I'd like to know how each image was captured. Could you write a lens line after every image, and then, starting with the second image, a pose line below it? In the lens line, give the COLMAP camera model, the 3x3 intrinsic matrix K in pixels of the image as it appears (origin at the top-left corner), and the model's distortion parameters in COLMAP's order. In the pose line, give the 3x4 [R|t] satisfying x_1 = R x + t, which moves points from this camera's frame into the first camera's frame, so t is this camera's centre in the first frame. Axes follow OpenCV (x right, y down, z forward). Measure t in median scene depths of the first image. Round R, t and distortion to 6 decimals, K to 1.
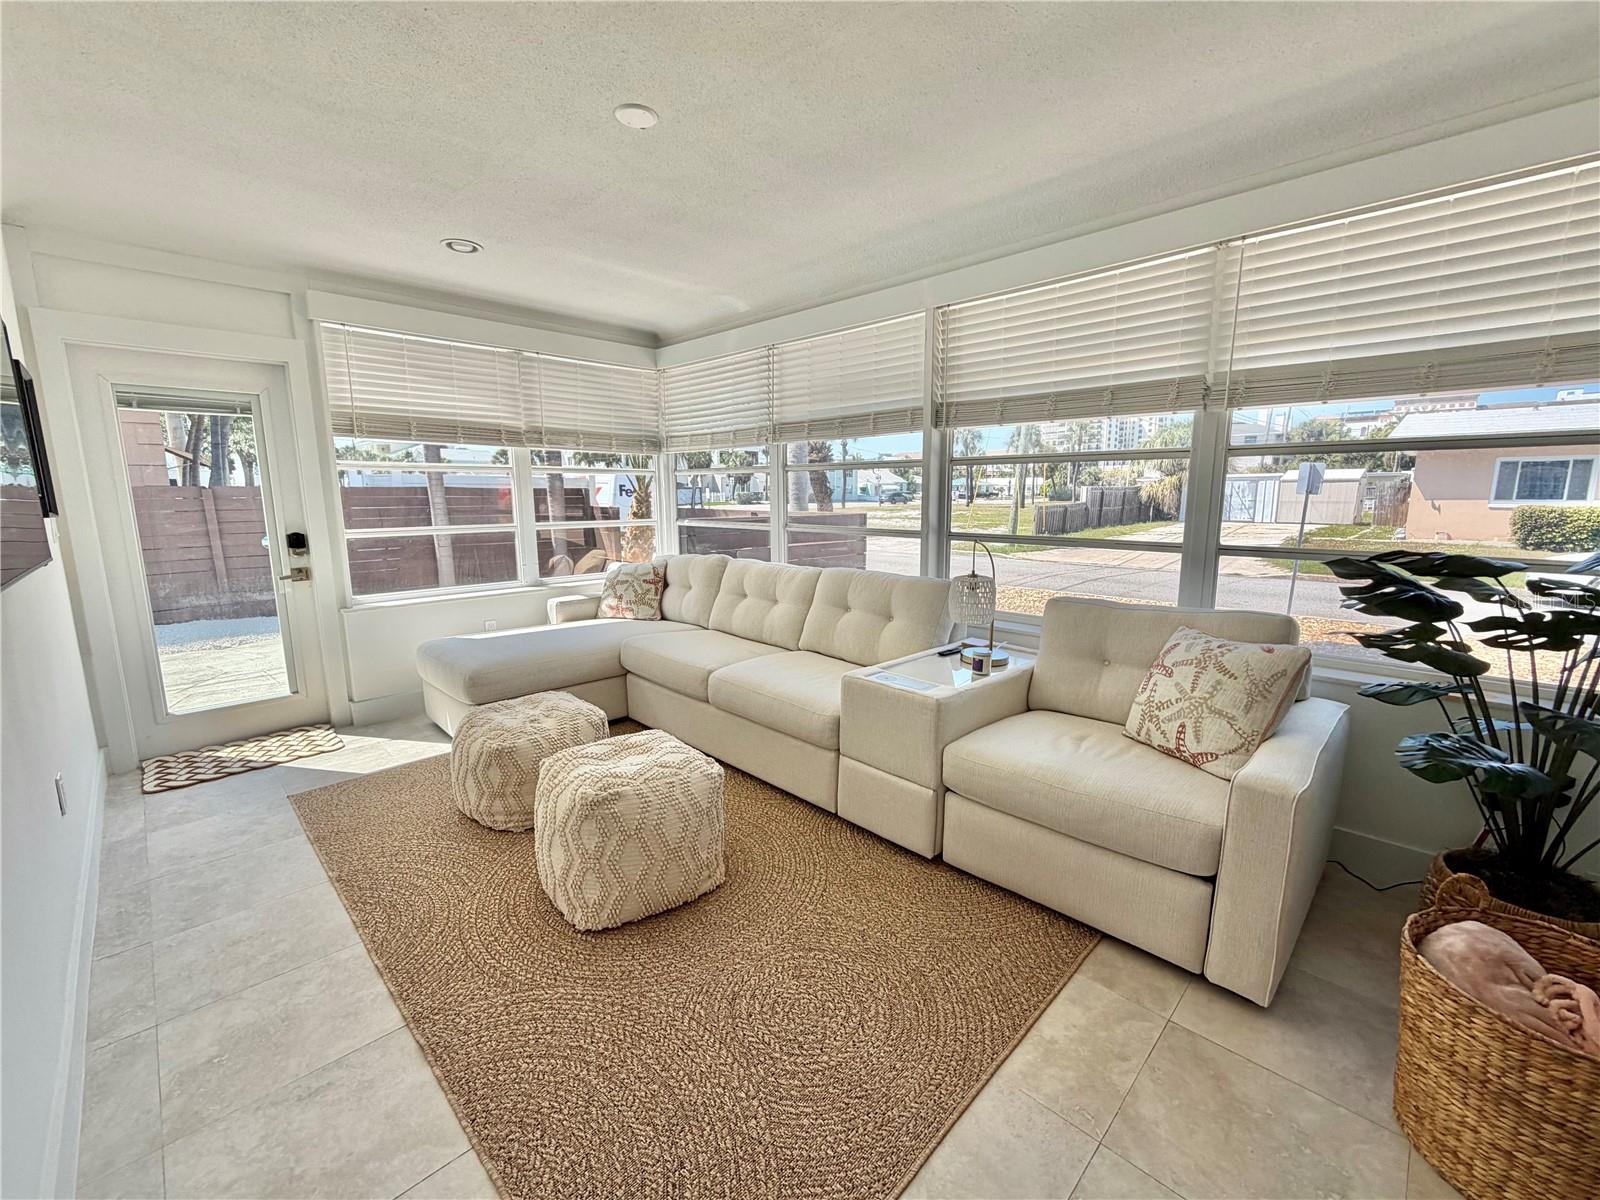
lens RADIAL K [[652.1, 0, 794.4], [0, 652.1, 600.5], [0, 0, 1]] dist [-0.003896, -0.000220]
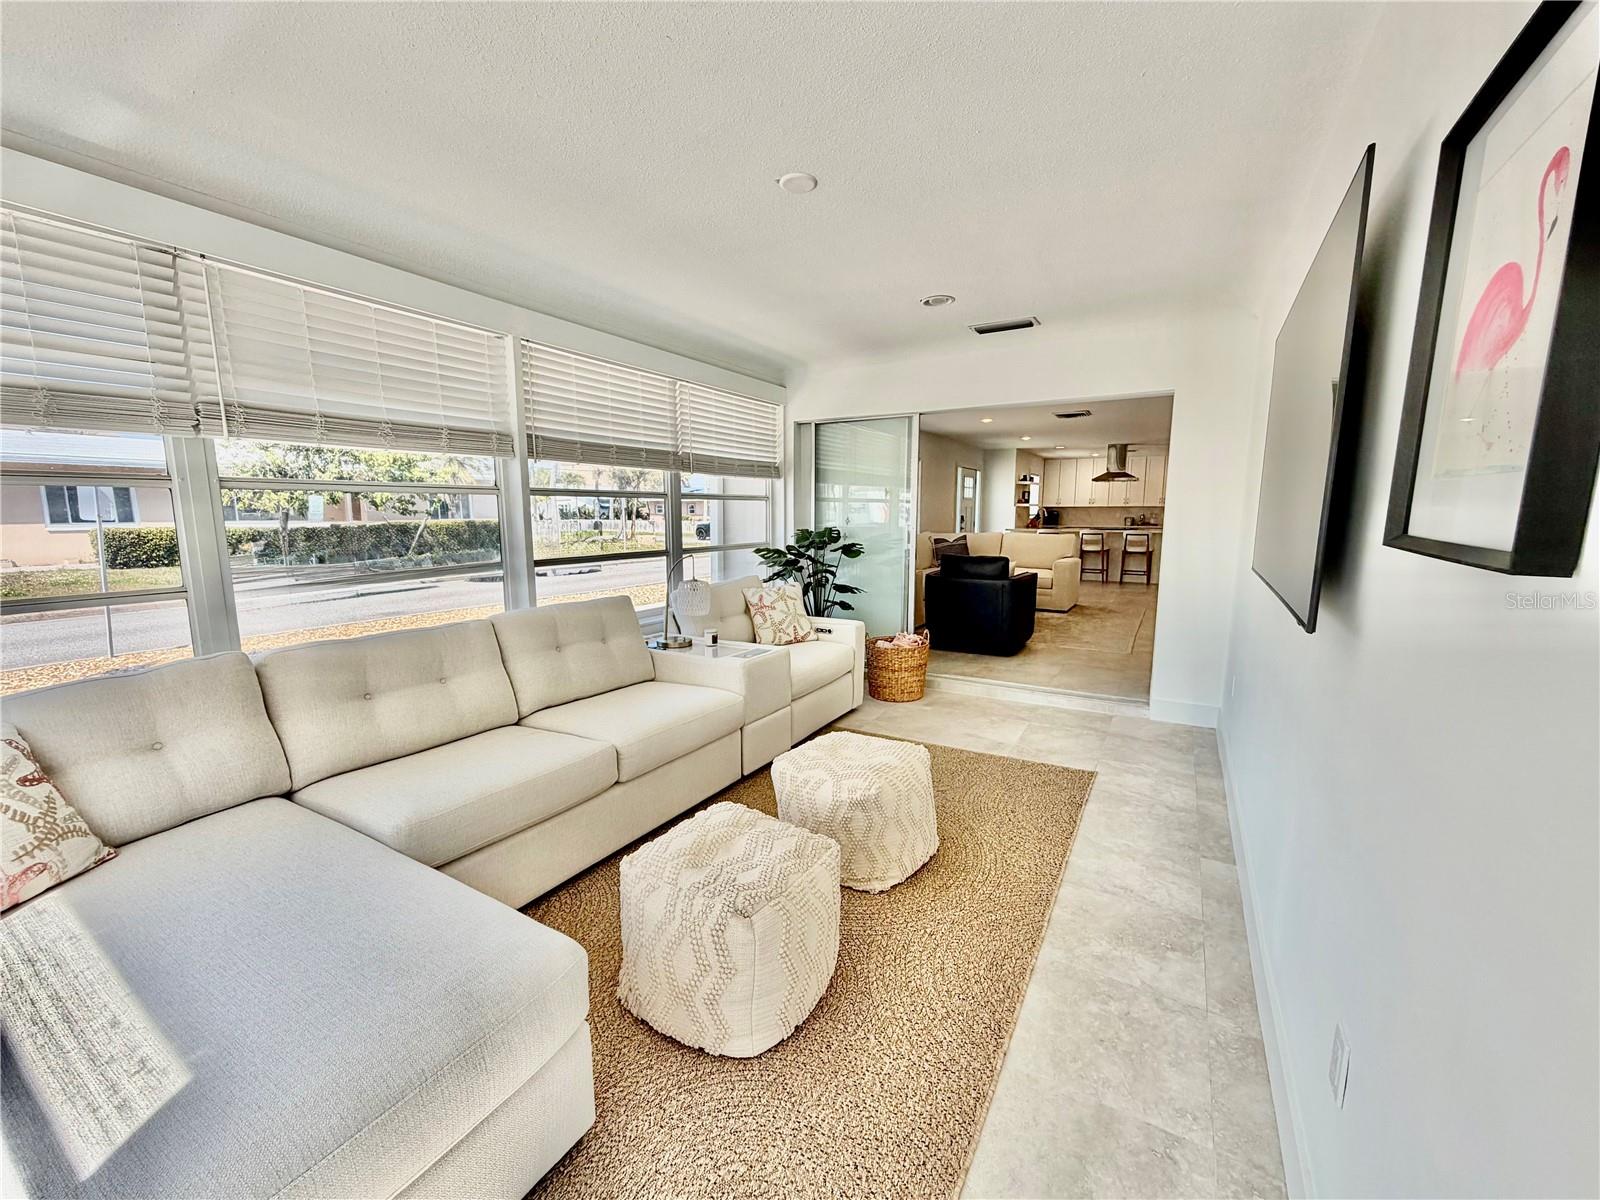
lens RADIAL K [[652.1, 0, 794.4], [0, 652.1, 600.5], [0, 0, 1]] dist [-0.003896, -0.000220]
pose [[-0.244039, -0.130069, 0.961003, -1.310880], [0.162022, 0.971567, 0.172643, -0.235892], [-0.956135, 0.197835, -0.216026, 1.302055]]
